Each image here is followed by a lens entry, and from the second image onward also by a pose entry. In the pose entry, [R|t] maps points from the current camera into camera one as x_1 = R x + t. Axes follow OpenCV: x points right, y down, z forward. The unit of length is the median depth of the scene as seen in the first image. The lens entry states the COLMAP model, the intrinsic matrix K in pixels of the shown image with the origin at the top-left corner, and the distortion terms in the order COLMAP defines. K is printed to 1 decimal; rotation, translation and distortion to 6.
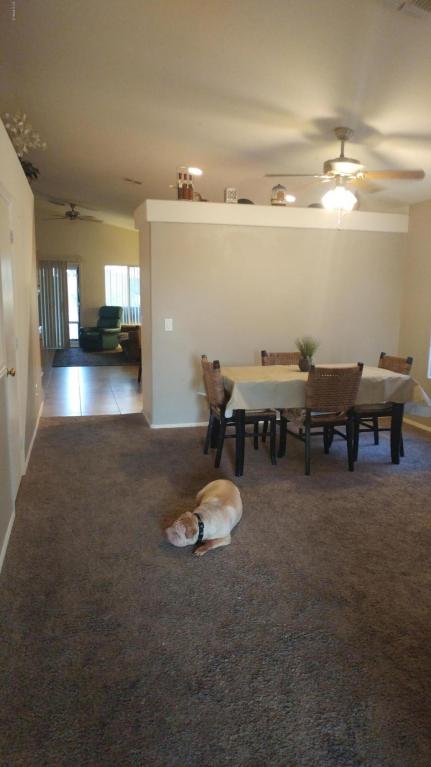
lens RADIAL K [[546.3, 0, 214.9], [0, 546.3, 383.2], [0, 0, 1]] dist [0.010415, 0.001425]
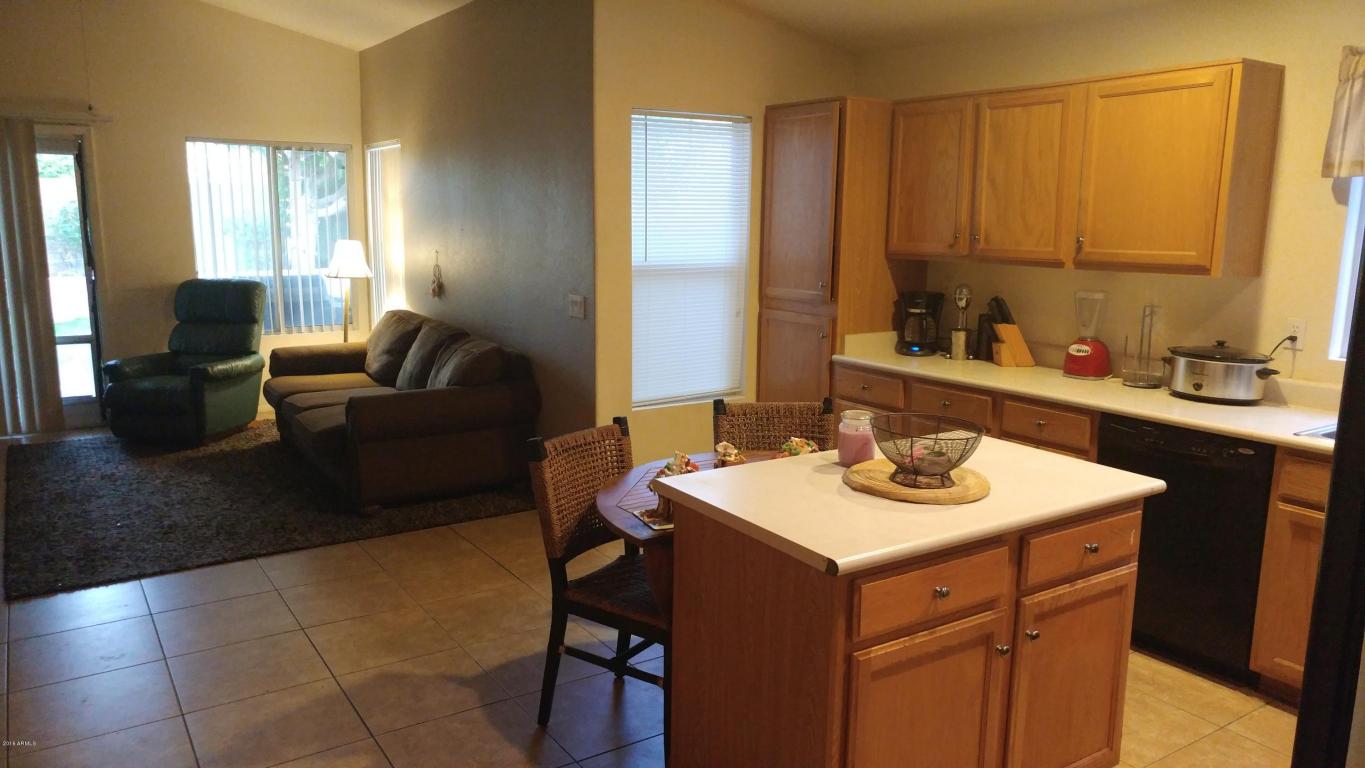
lens RADIAL K [[972.3, 0, 682.2], [0, 972.3, 386.0], [0, 0, 1]] dist [0.010415, 0.001425]
pose [[0.944737, -0.059872, 0.322315, -0.129476], [0.061912, 0.998074, 0.003928, -0.072480], [-0.321929, 0.016244, 0.946624, 0.434953]]
